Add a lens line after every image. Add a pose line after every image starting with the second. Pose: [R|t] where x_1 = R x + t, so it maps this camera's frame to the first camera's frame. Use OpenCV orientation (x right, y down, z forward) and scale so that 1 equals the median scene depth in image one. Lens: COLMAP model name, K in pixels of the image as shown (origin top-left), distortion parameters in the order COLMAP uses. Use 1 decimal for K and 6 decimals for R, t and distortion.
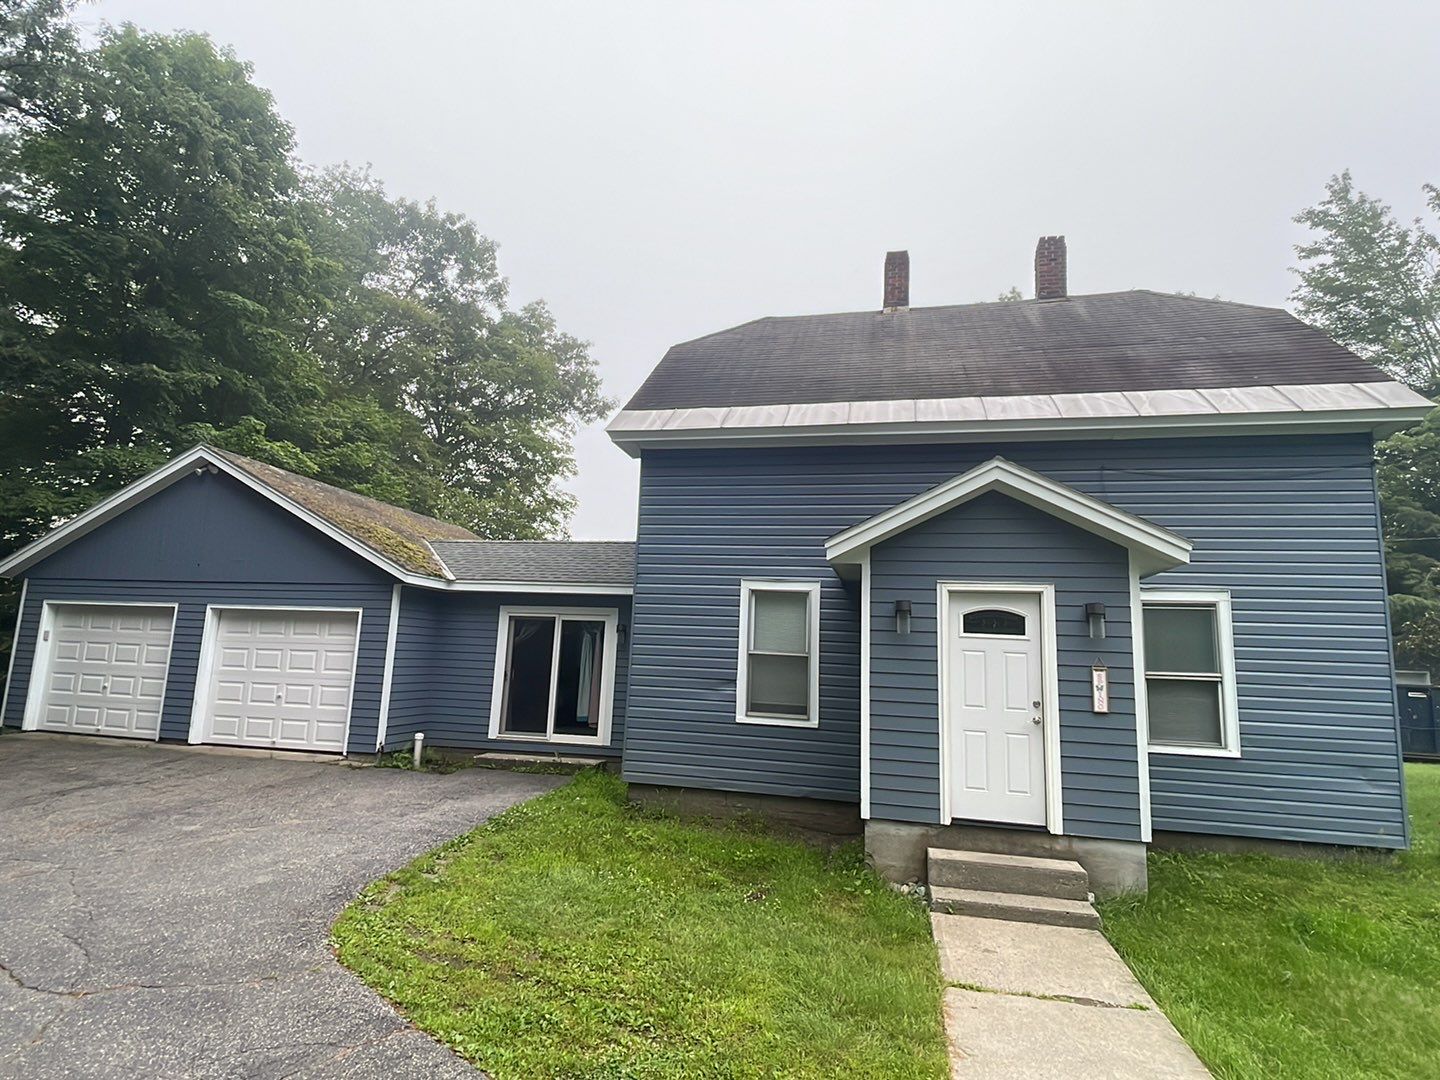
lens RADIAL K [[752.9, 0, 716.6], [0, 752.9, 539.2], [0, 0, 1]] dist [0.046481, -0.050889]
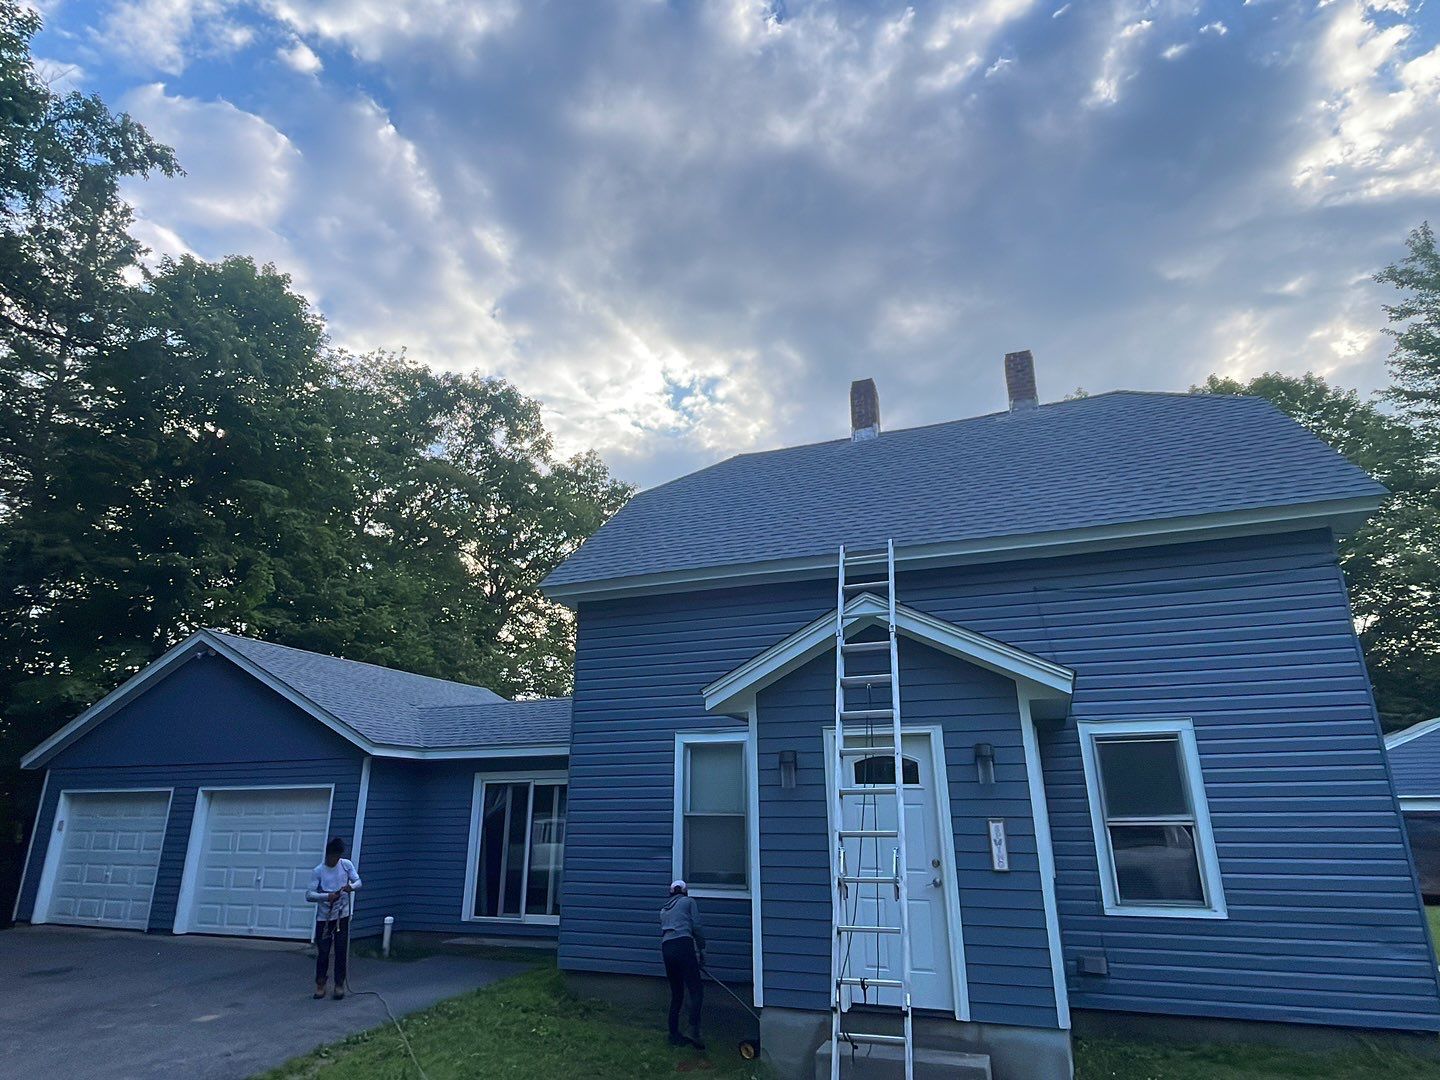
lens RADIAL K [[812.4, 0, 720.0], [0, 812.4, 540.0], [0, 0, 1]] dist [0.016591, -0.020550]
pose [[0.988564, -0.087058, -0.123136, 0.176798], [0.064867, 0.982617, -0.173945, -0.003118], [0.136139, 0.163968, 0.977026, -0.016391]]
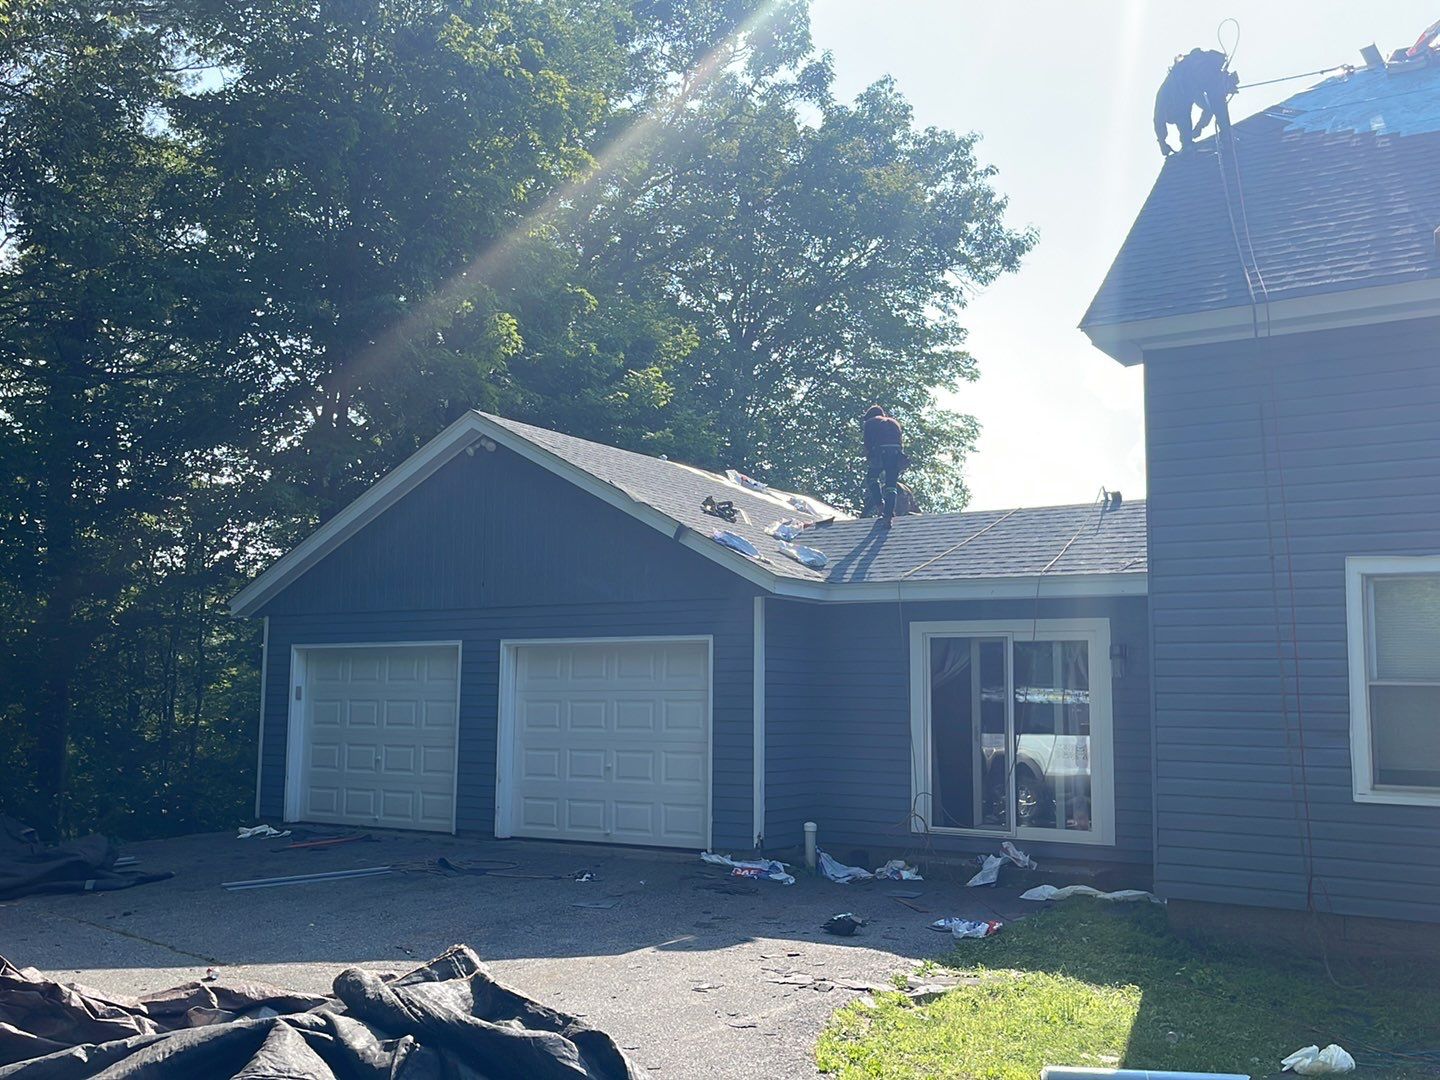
lens RADIAL K [[1398.2, 0, 716.6], [0, 1398.2, 551.6], [0, 0, 1]] dist [0.058731, -0.097064]
pose [[0.935771, -0.066643, -0.346254, -0.032749], [0.082795, 0.996051, 0.032051, -0.020091], [0.342750, -0.058661, 0.937593, -0.135627]]
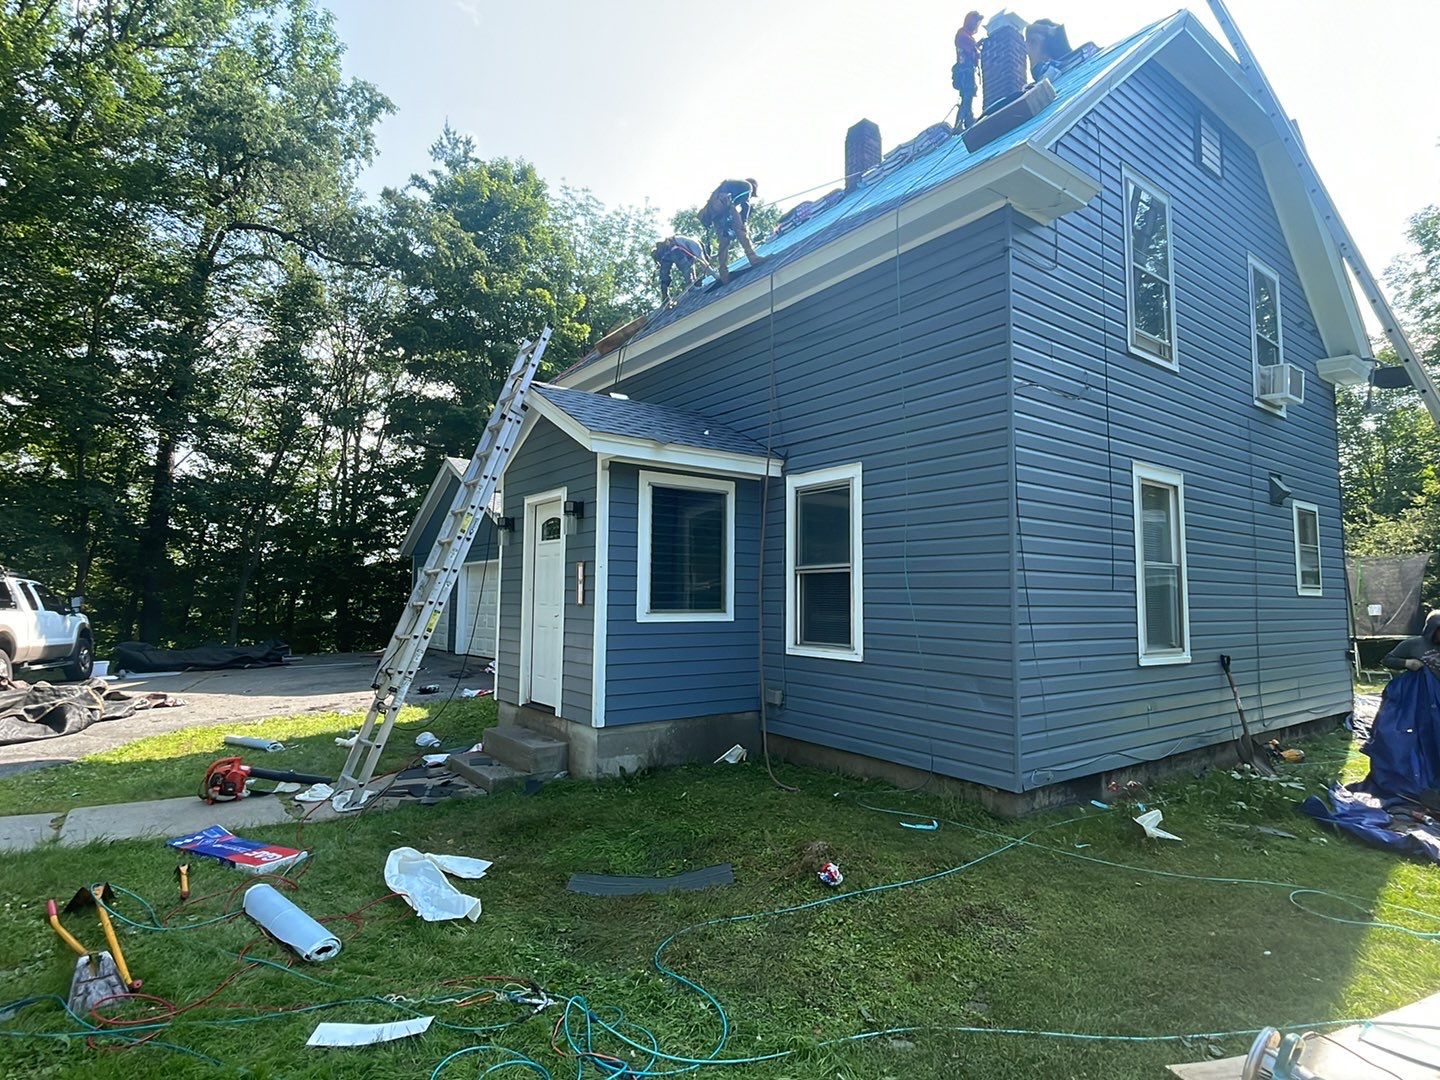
lens RADIAL K [[752.9, 0, 716.6], [0, 752.9, 539.2], [0, 0, 1]] dist [0.046481, -0.050889]
pose [[0.753663, -0.081445, -0.652195, 0.703767], [0.123019, 0.992237, 0.018249, 0.075625], [0.645645, -0.093986, 0.757832, 0.181776]]
